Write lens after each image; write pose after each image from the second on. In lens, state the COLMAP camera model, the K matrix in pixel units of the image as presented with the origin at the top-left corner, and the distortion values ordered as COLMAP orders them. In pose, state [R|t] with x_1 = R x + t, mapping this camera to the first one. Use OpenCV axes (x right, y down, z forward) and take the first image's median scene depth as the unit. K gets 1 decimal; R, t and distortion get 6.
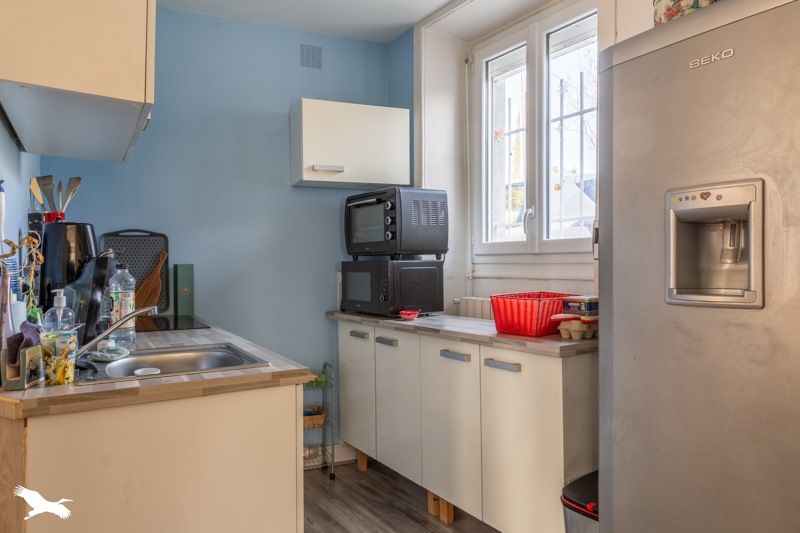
lens RADIAL K [[537.0, 0, 401.0], [0, 537.0, 267.0], [0, 0, 1]] dist [0.000393, 0.000238]
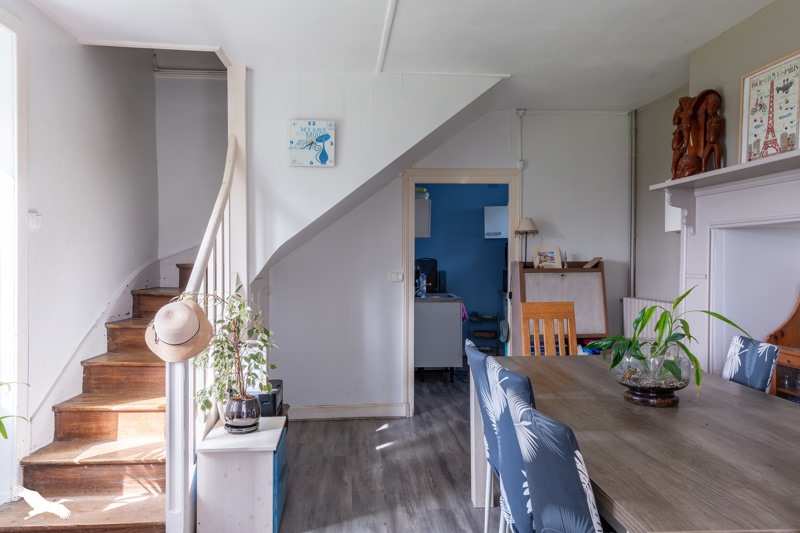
lens RADIAL K [[537.0, 0, 399.7], [0, 537.0, 266.8], [0, 0, 1]] dist [0.000393, 0.000238]
pose [[0.872426, 0.001527, -0.488744, 0.730843], [0.000044, 0.999995, 0.003203, -0.035011], [0.488747, -0.002815, 0.872421, -1.466300]]
